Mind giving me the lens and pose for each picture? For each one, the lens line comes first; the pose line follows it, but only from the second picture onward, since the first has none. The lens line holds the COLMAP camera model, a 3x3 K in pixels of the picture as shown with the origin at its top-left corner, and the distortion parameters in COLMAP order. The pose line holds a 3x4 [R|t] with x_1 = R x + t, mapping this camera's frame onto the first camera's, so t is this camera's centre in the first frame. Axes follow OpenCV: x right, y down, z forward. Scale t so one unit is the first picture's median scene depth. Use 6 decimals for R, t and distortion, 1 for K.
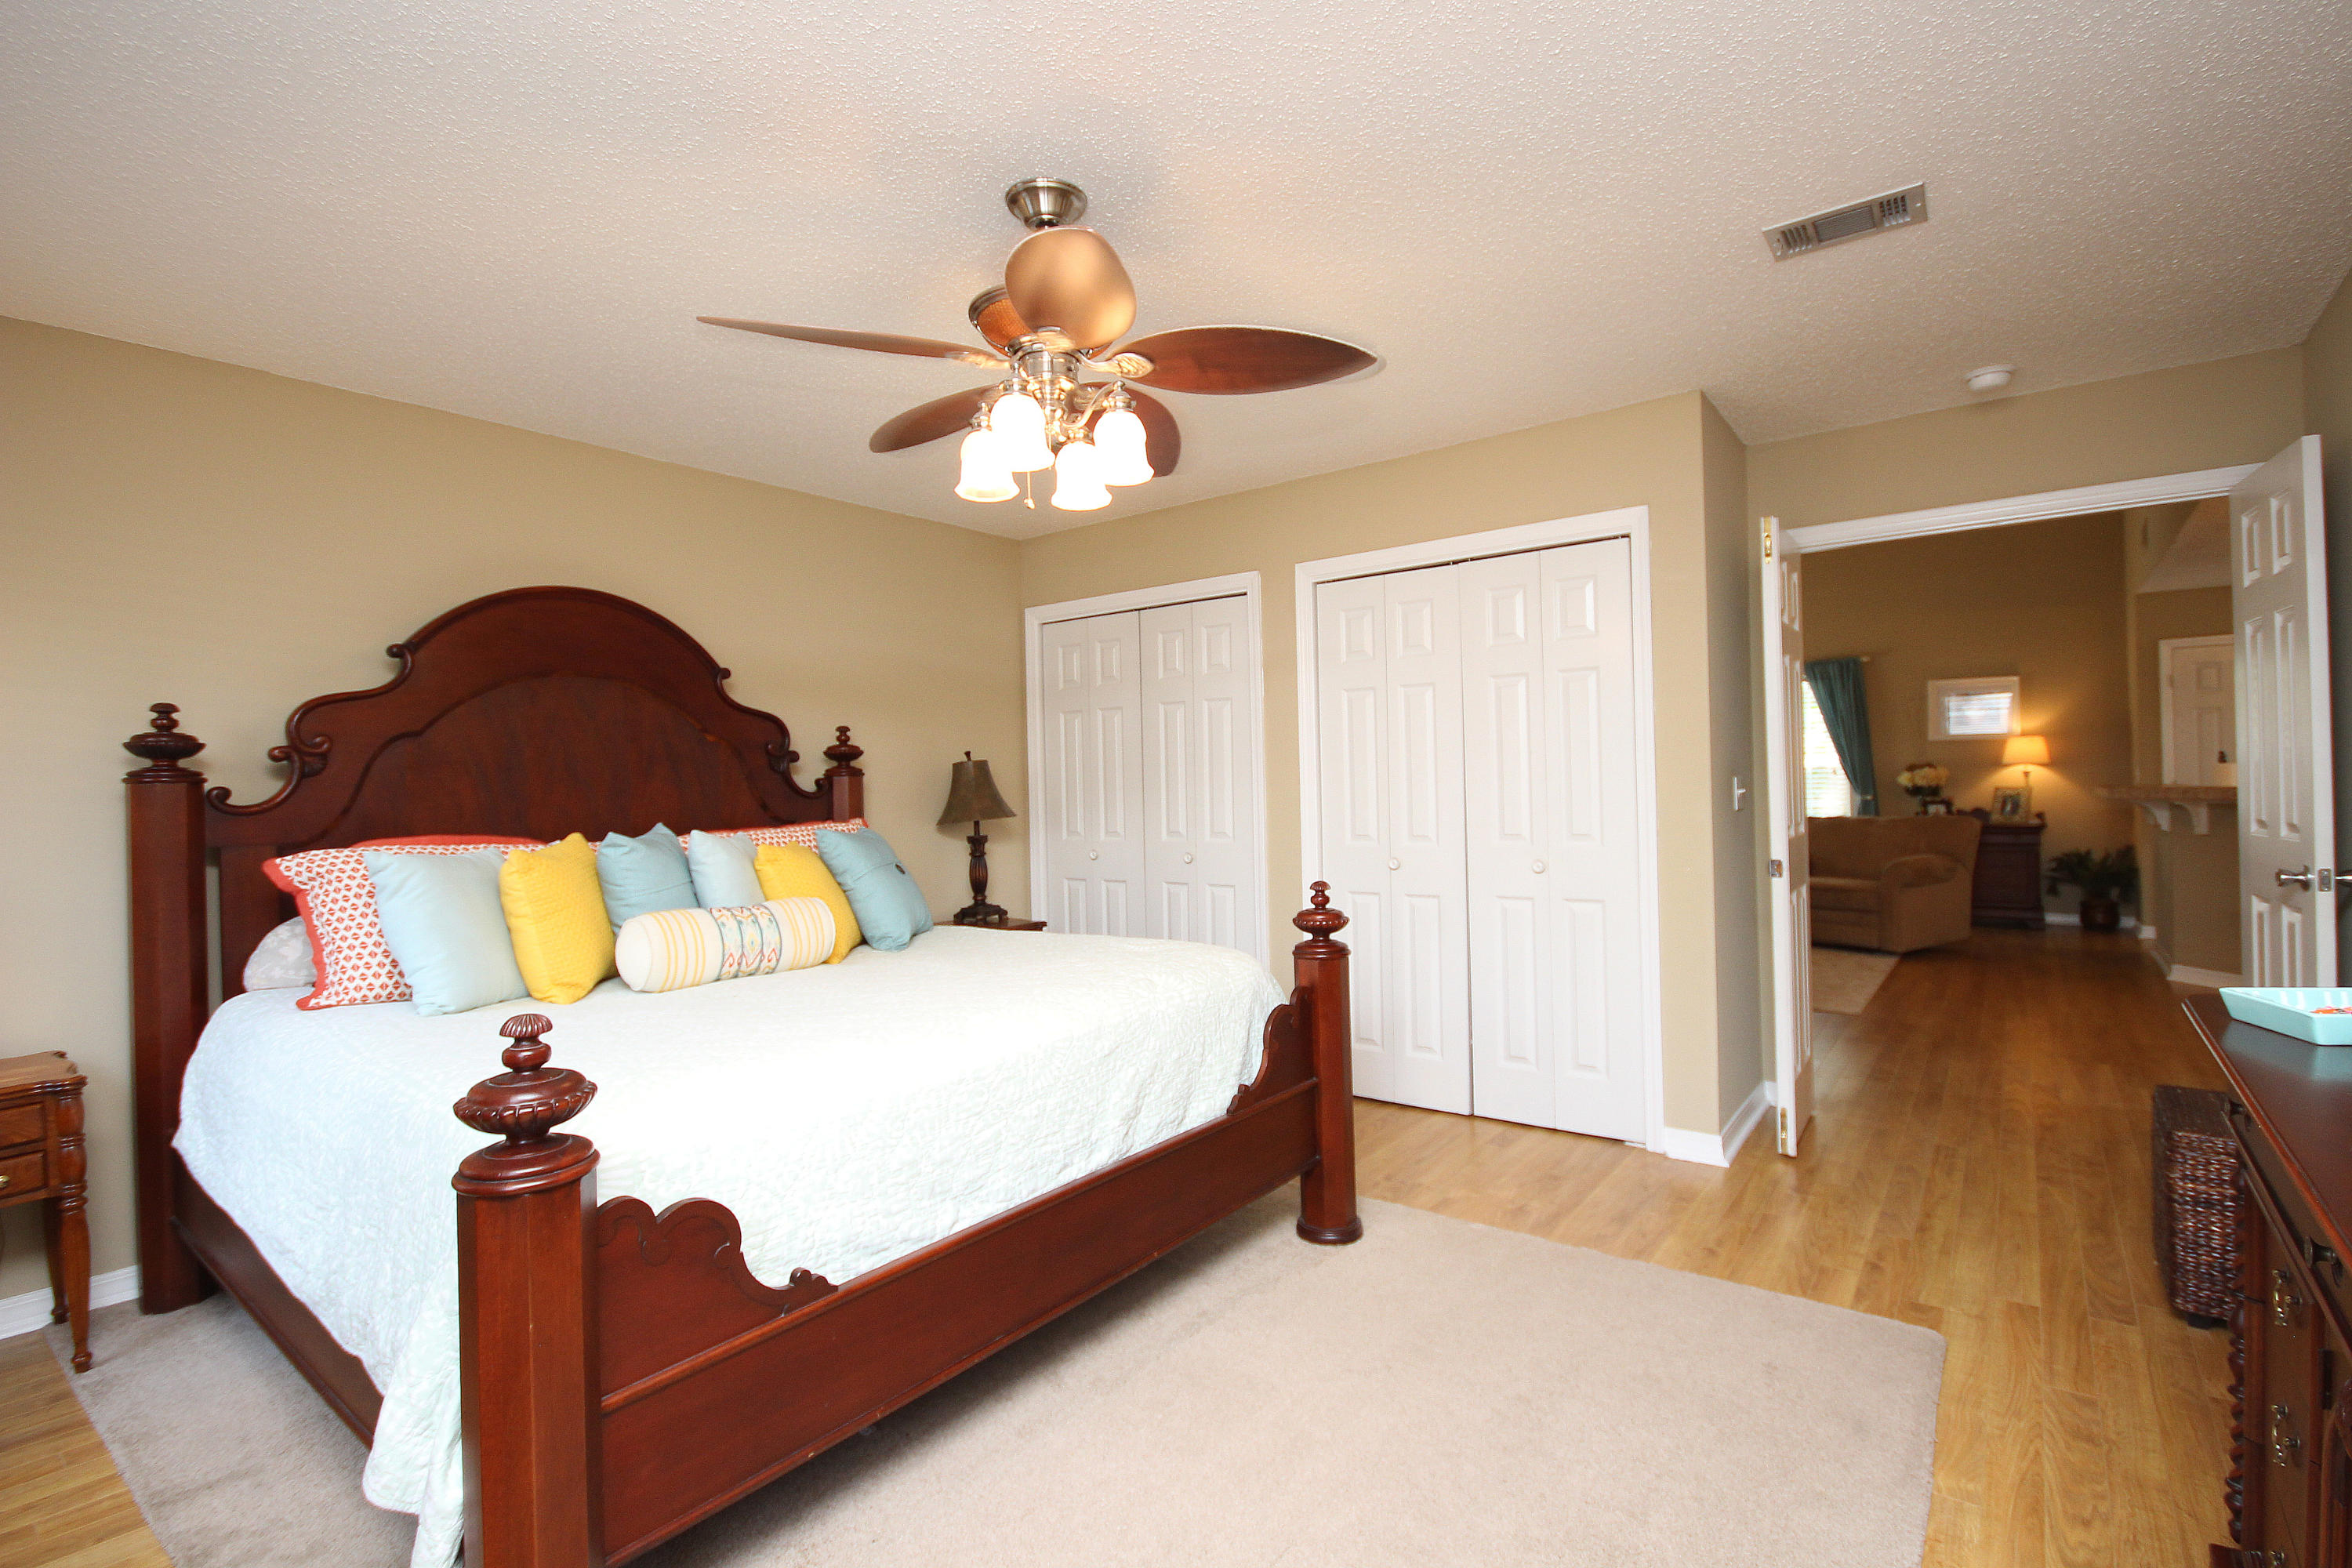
lens RADIAL K [[1082.6, 0, 1193.7], [0, 1082.6, 789.3], [0, 0, 1]] dist [0.005273, -0.011341]
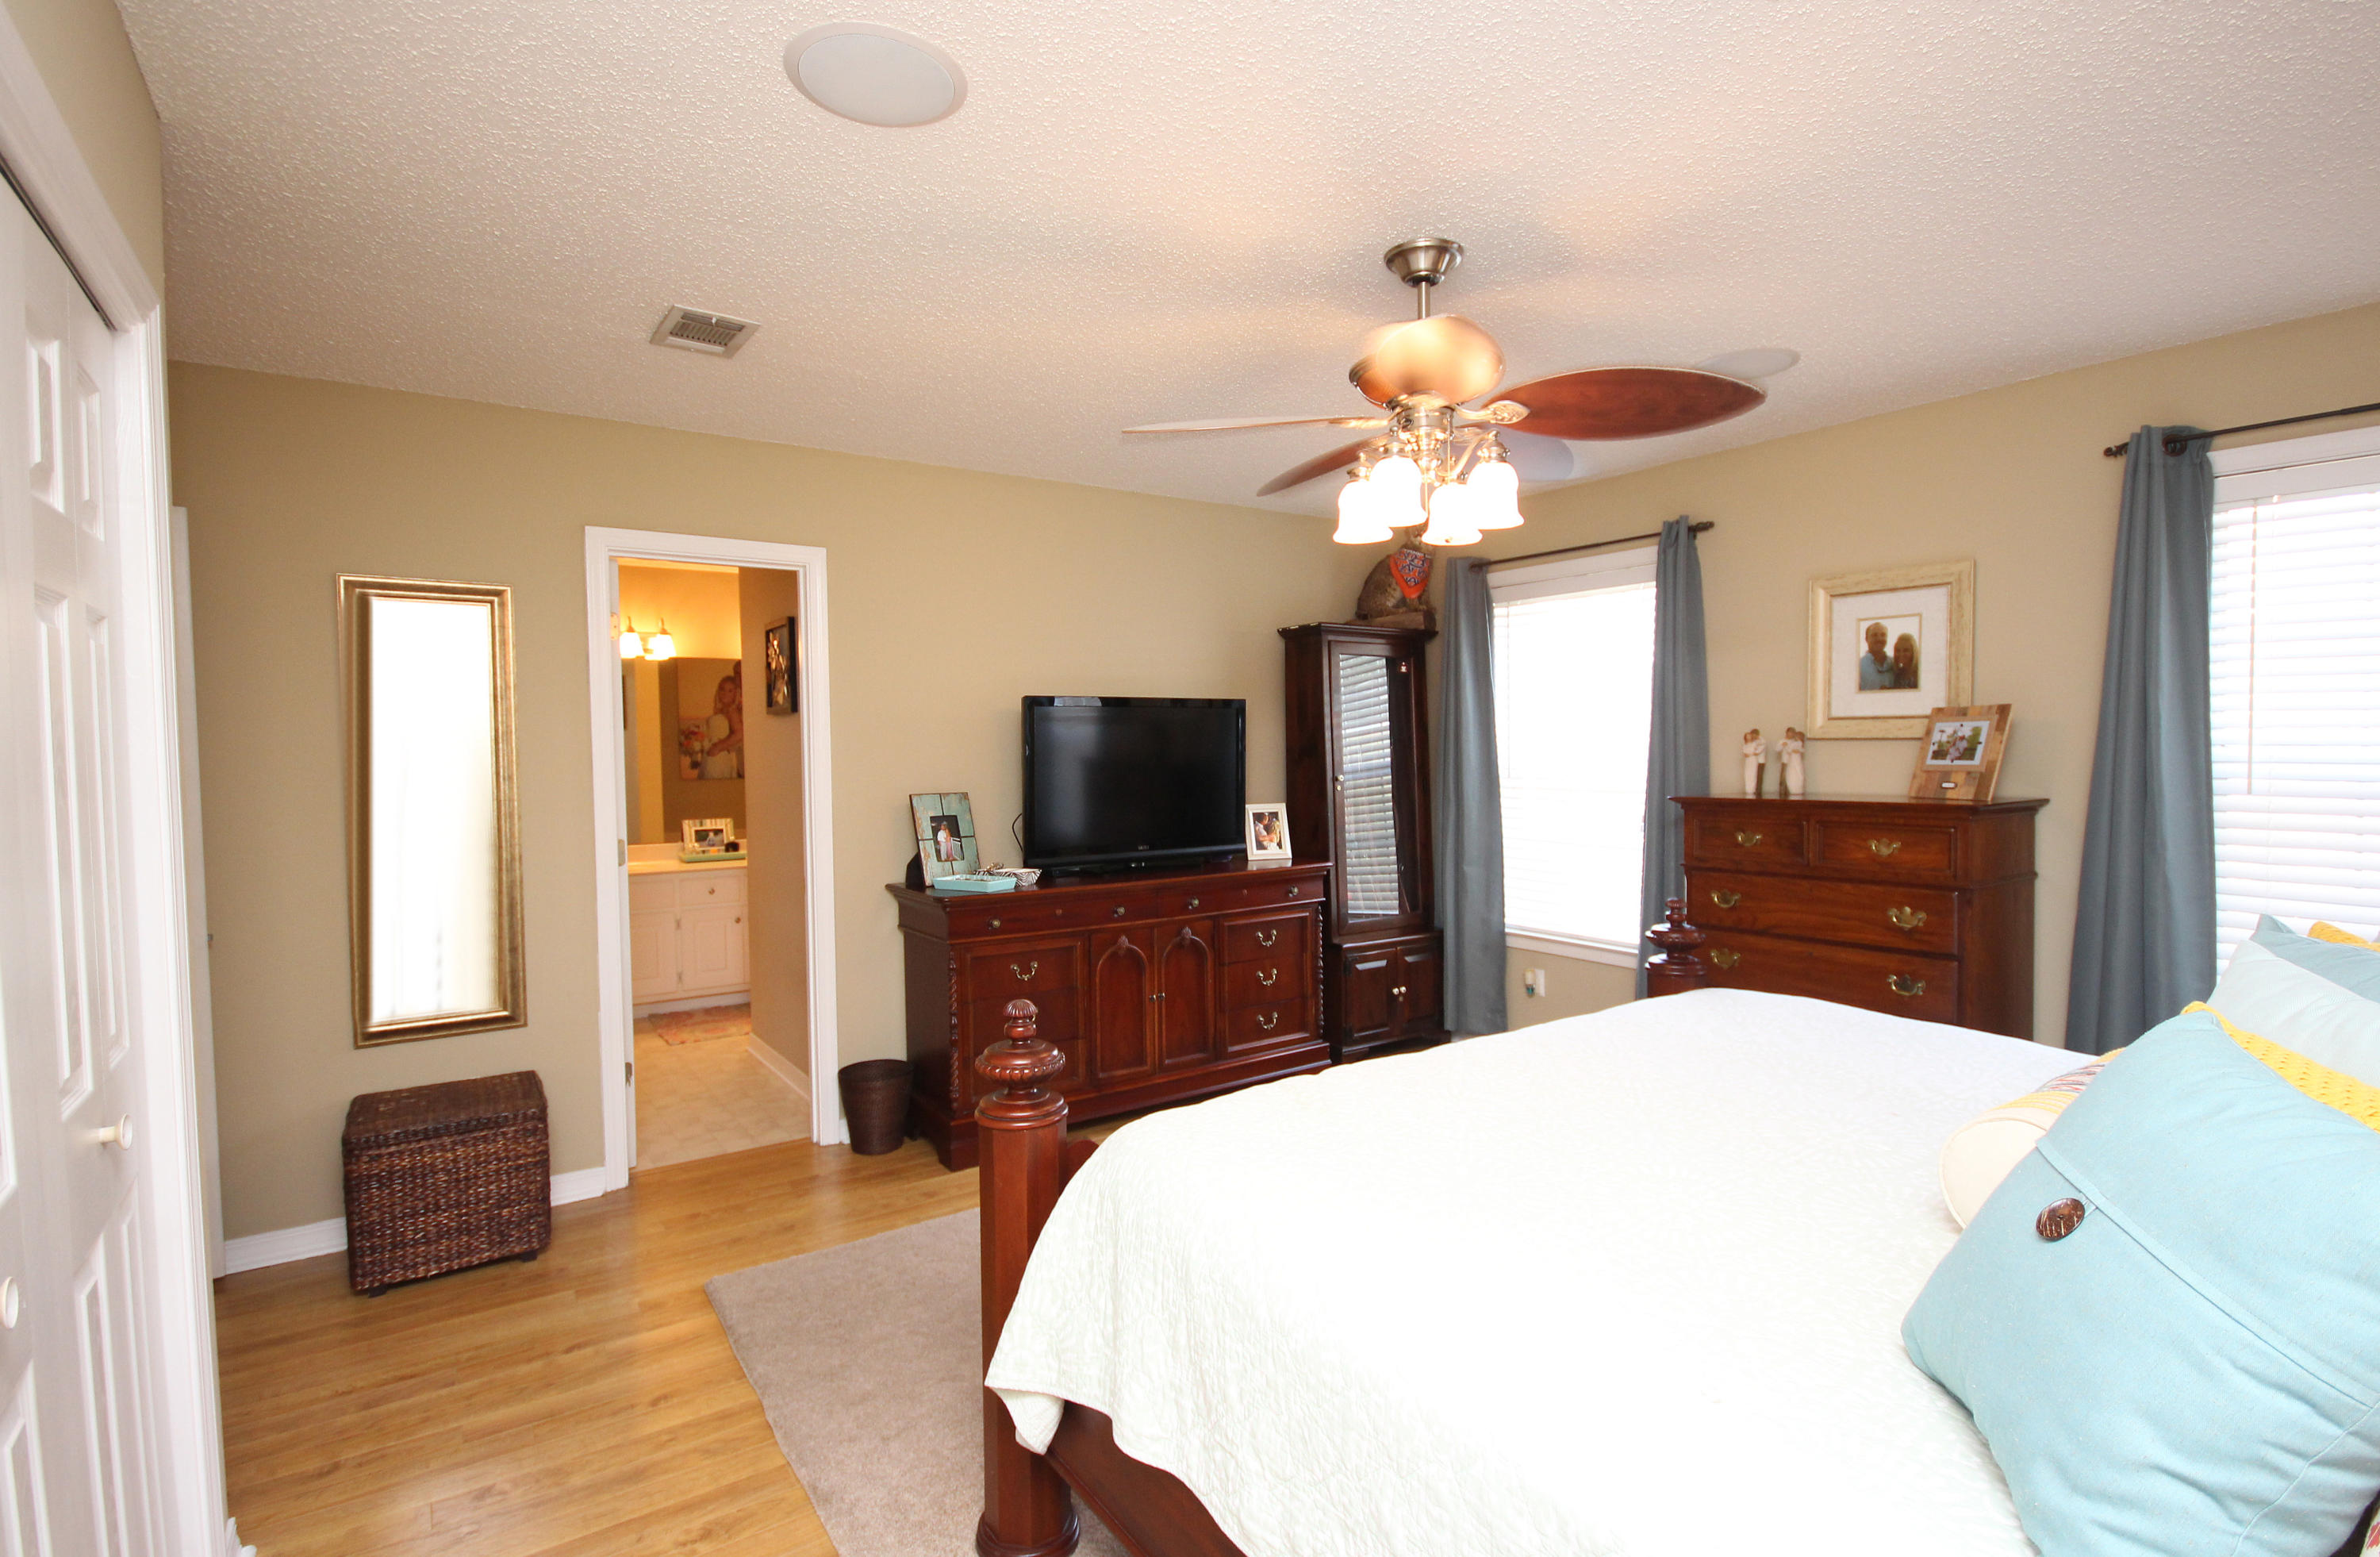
lens RADIAL K [[1126.7, 0, 1201.7], [0, 1126.7, 790.4], [0, 0, 1]] dist [0.004882, -0.010234]
pose [[-0.952444, 0.023800, 0.303783, -0.195406], [0.035624, 0.998806, 0.033441, -0.057834], [-0.302624, 0.042672, -0.952154, 1.669999]]
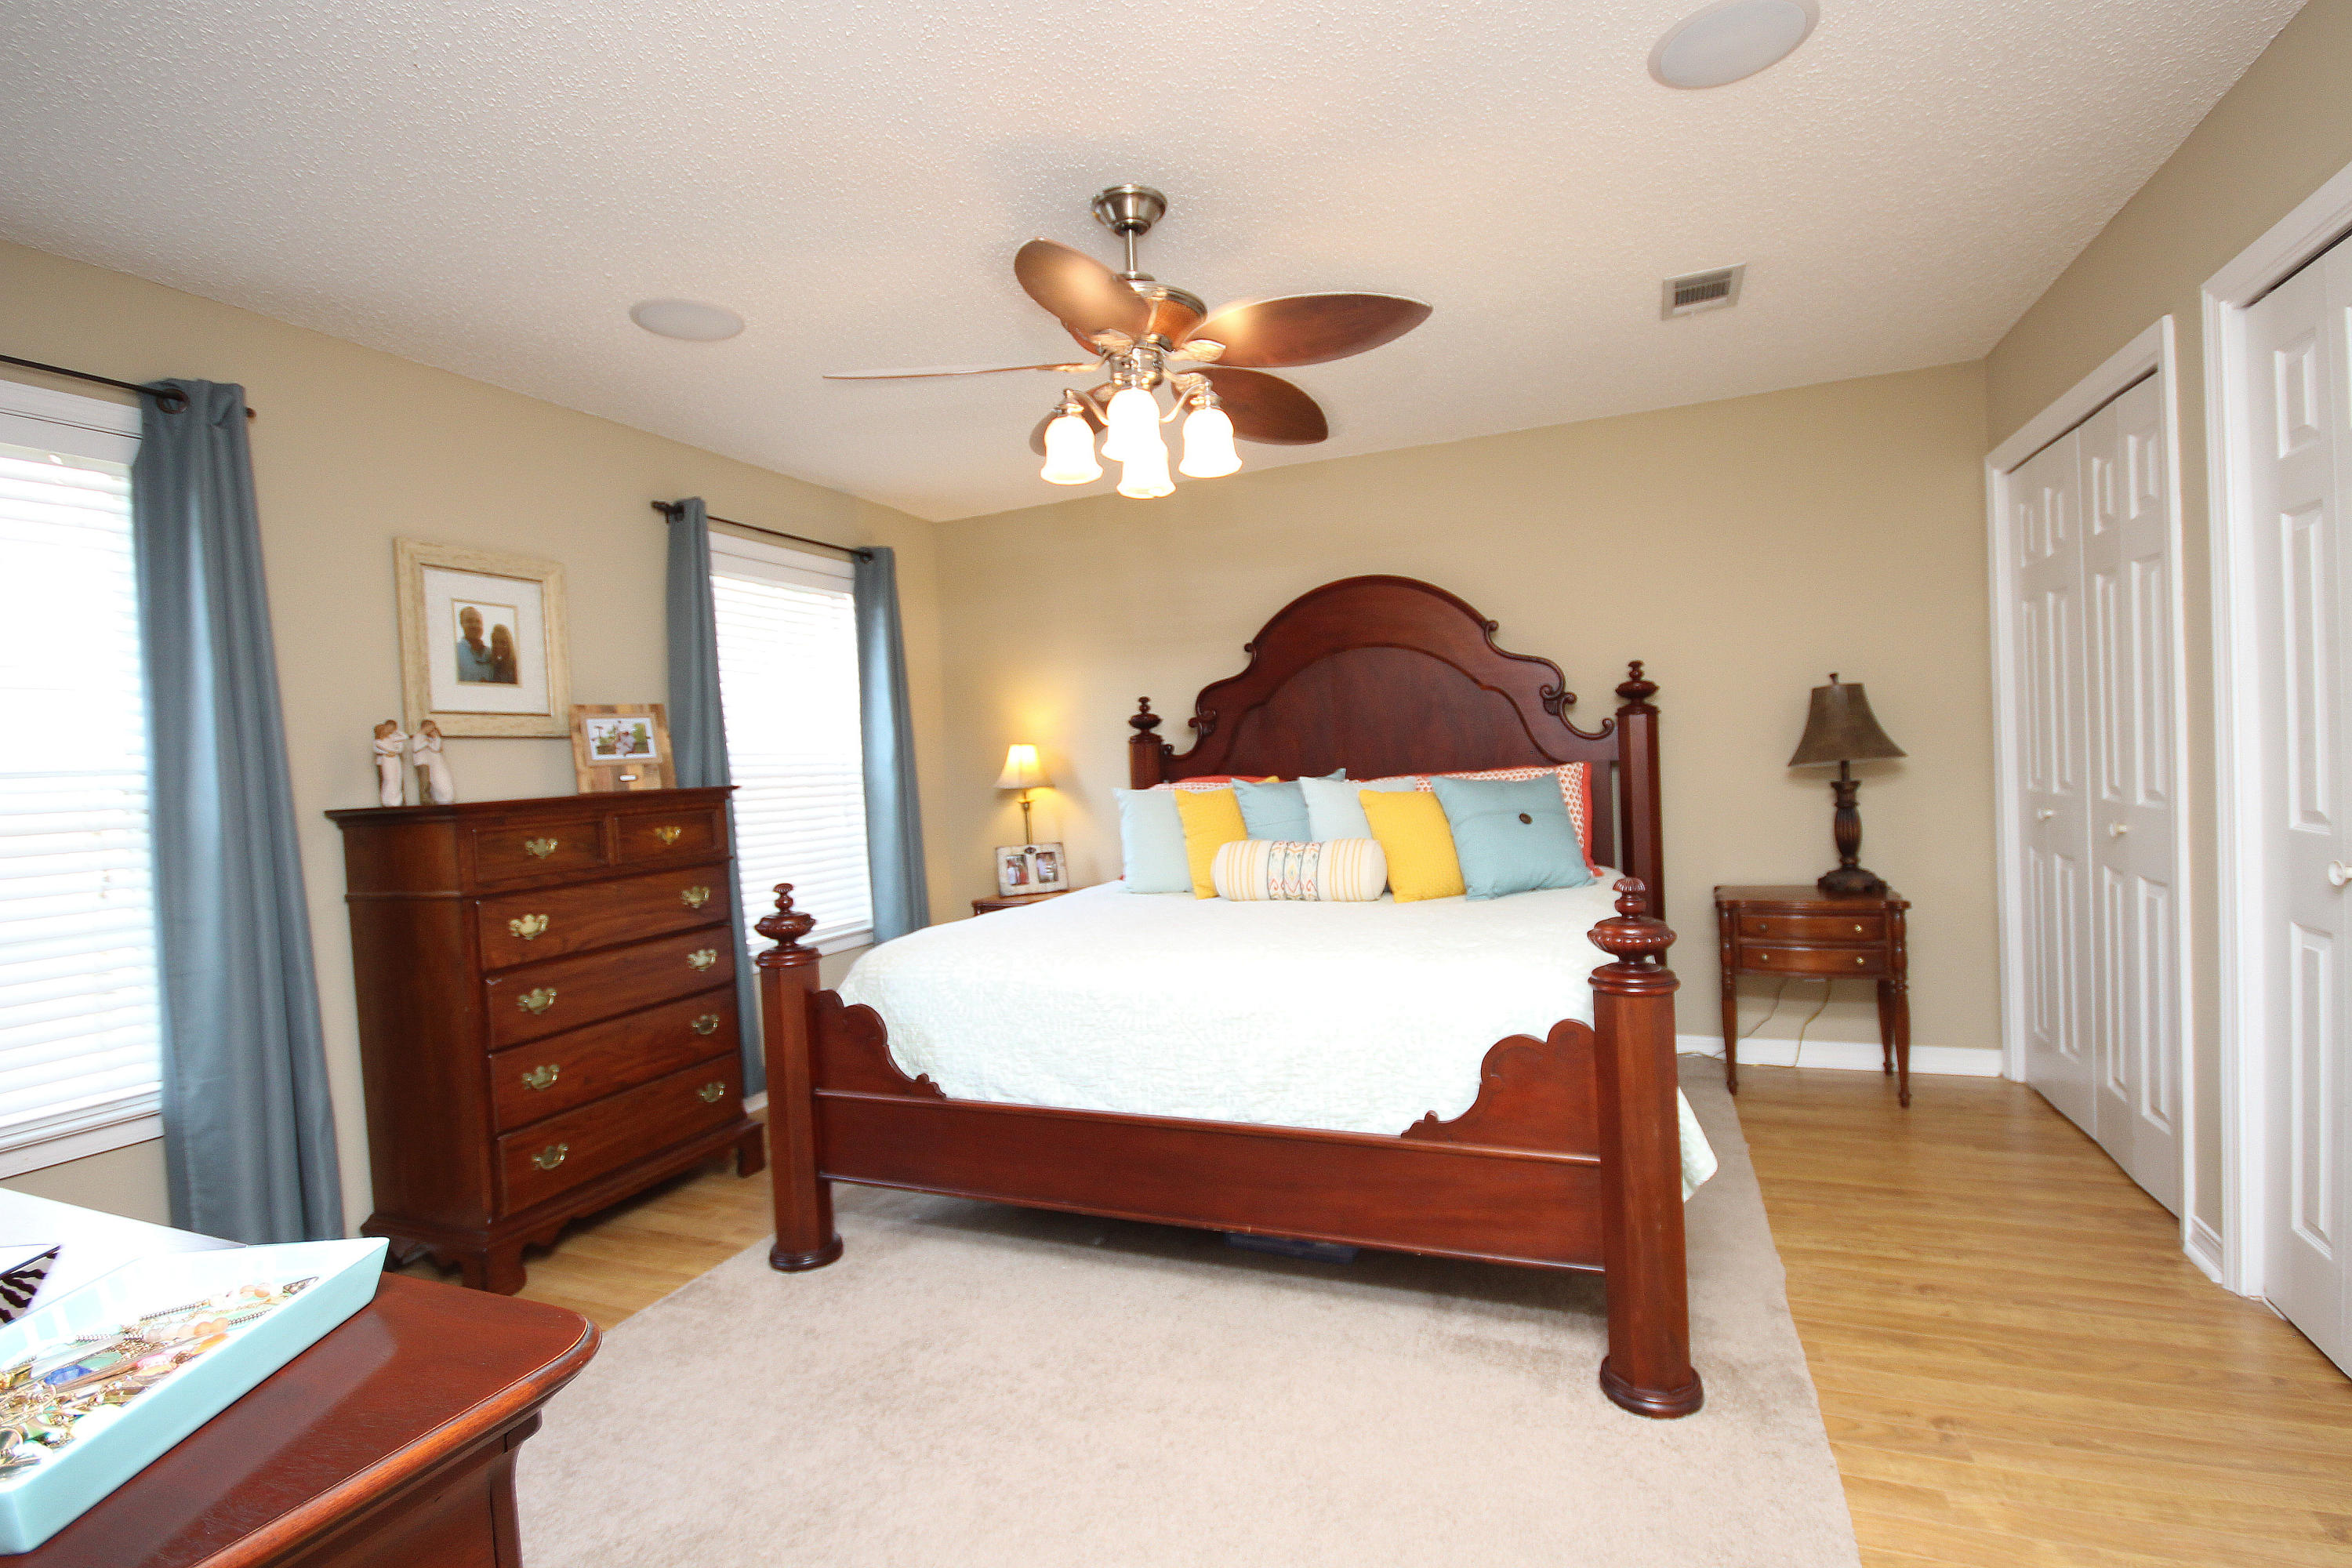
lens RADIAL K [[1082.6, 0, 1179.0], [0, 1082.6, 763.8], [0, 0, 1]] dist [0.005273, -0.011341]
pose [[0.256683, 0.018485, -0.966319, 0.733910], [0.041384, 0.998690, 0.030097, -0.021654], [0.965609, -0.047716, 0.255581, 0.580818]]
